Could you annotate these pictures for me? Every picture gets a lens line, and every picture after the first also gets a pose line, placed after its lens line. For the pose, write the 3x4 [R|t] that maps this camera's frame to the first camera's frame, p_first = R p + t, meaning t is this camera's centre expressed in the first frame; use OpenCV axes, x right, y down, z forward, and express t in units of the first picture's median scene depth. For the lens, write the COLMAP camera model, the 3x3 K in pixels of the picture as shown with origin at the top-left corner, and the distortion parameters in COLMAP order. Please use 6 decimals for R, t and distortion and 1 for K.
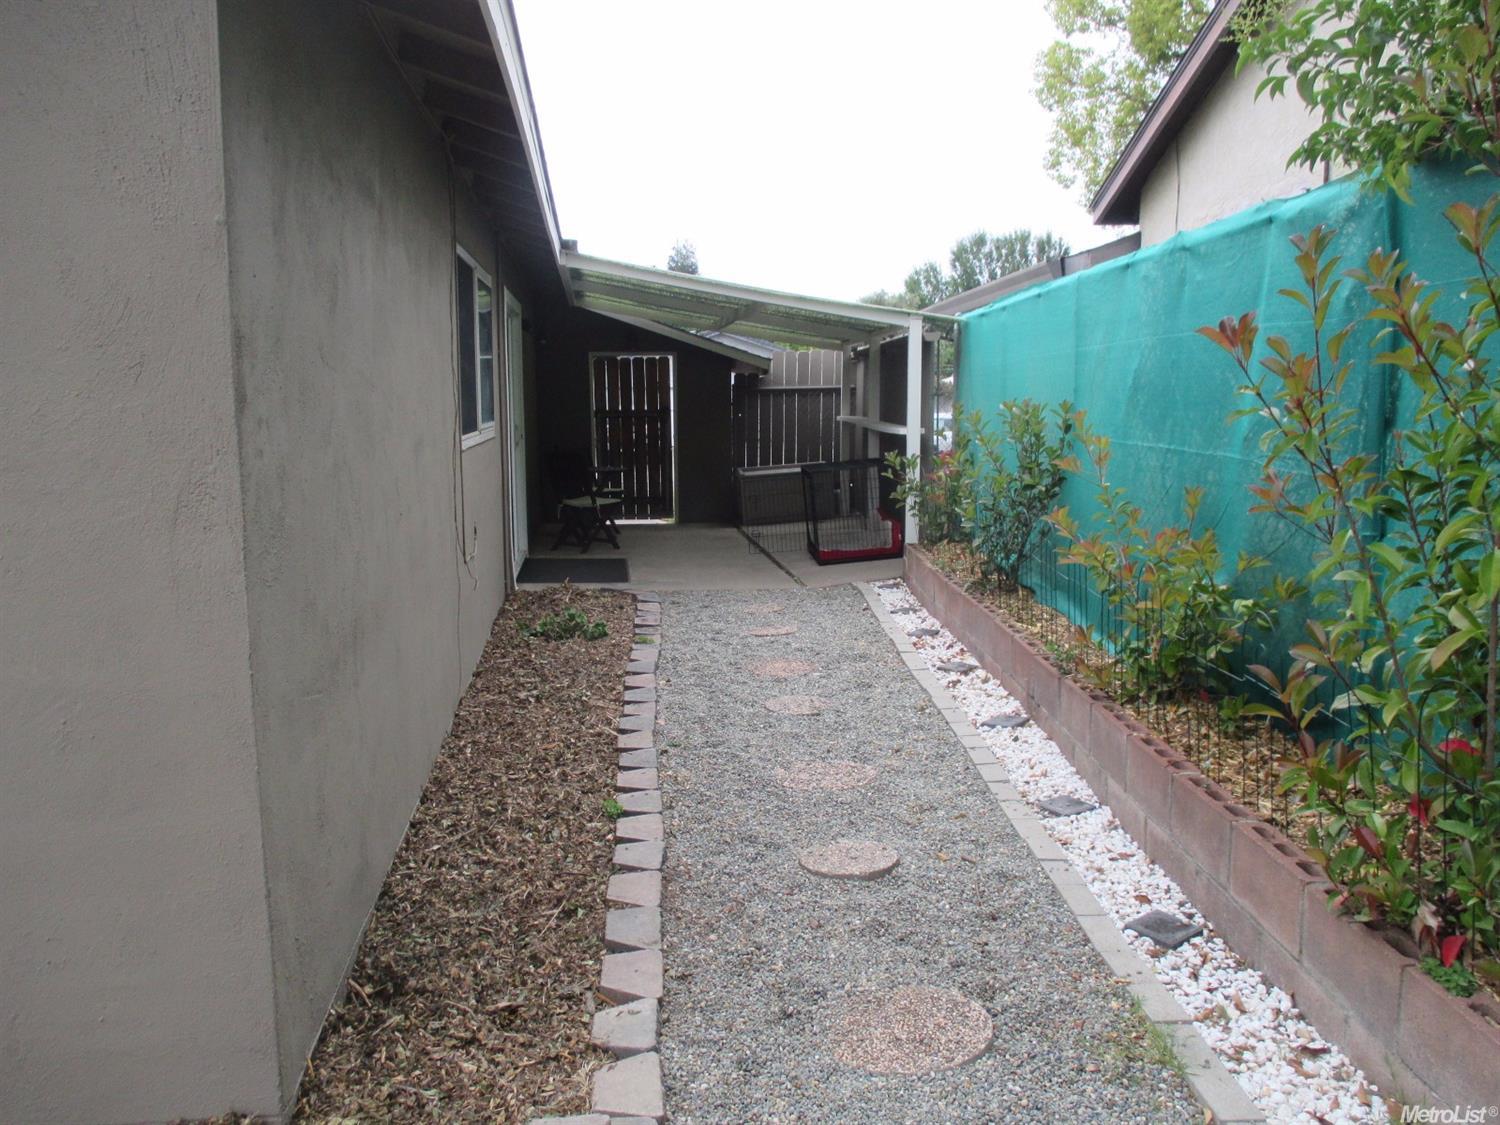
lens RADIAL K [[1234.7, 0, 750.0], [0, 1234.7, 562.5], [0, 0, 1]] dist [-0.026927, 0.005098]
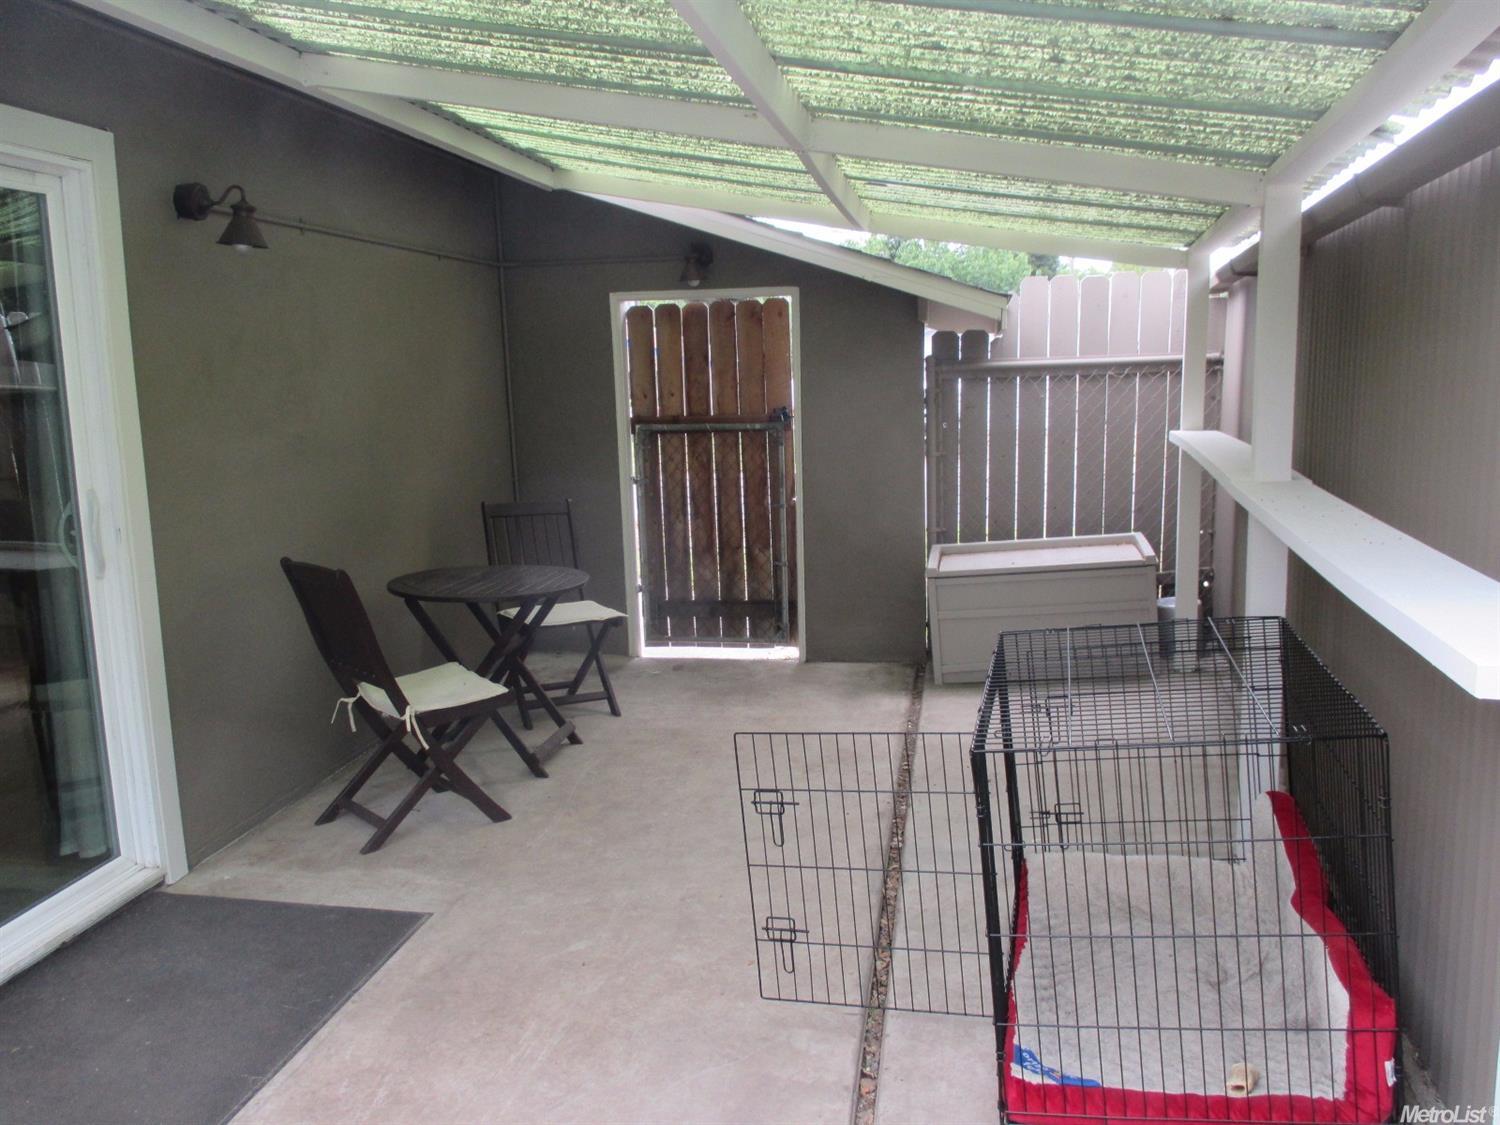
lens RADIAL K [[1234.7, 0, 750.0], [0, 1234.7, 562.5], [0, 0, 1]] dist [-0.026927, 0.005098]
pose [[0.957744, 0.026935, -0.286357, 0.055274], [-0.019843, 0.999421, 0.027641, -0.083776], [0.286936, -0.020791, 0.957724, 0.574060]]
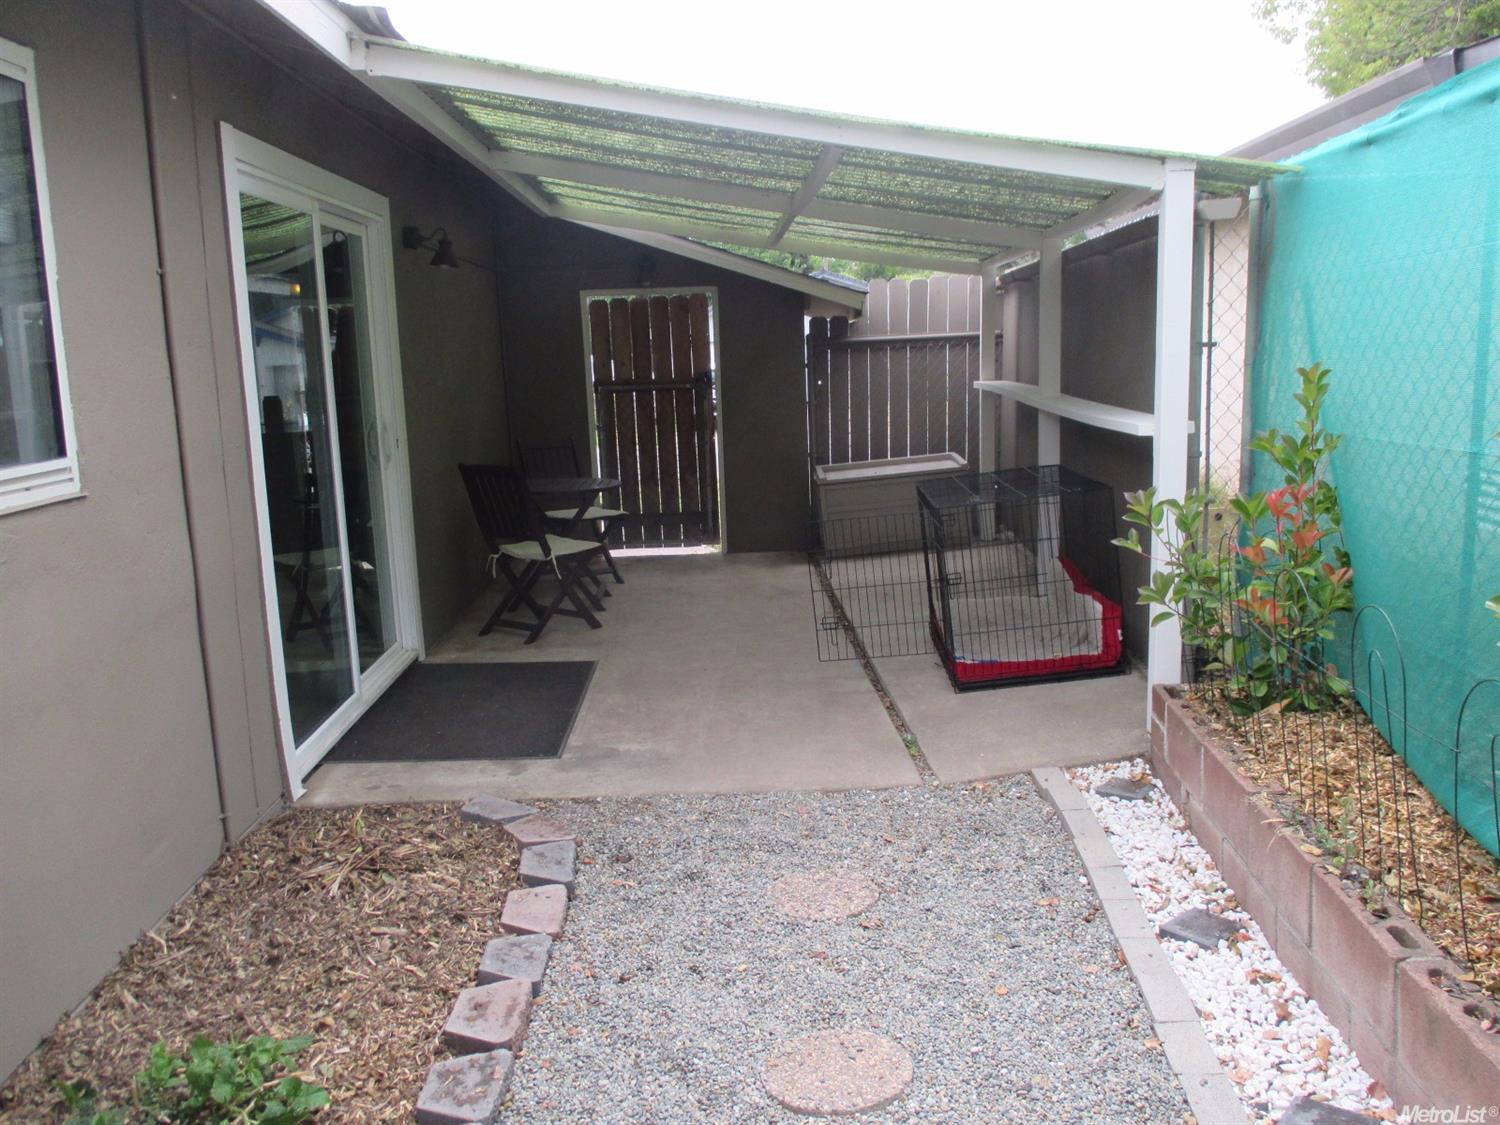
lens RADIAL K [[1234.7, 0, 750.0], [0, 1234.7, 562.5], [0, 0, 1]] dist [-0.026927, 0.005098]
pose [[0.995505, -0.012944, -0.093819, 0.015411], [0.016553, 0.999148, 0.037793, -0.052787], [0.093250, -0.039176, 0.994872, 0.370054]]
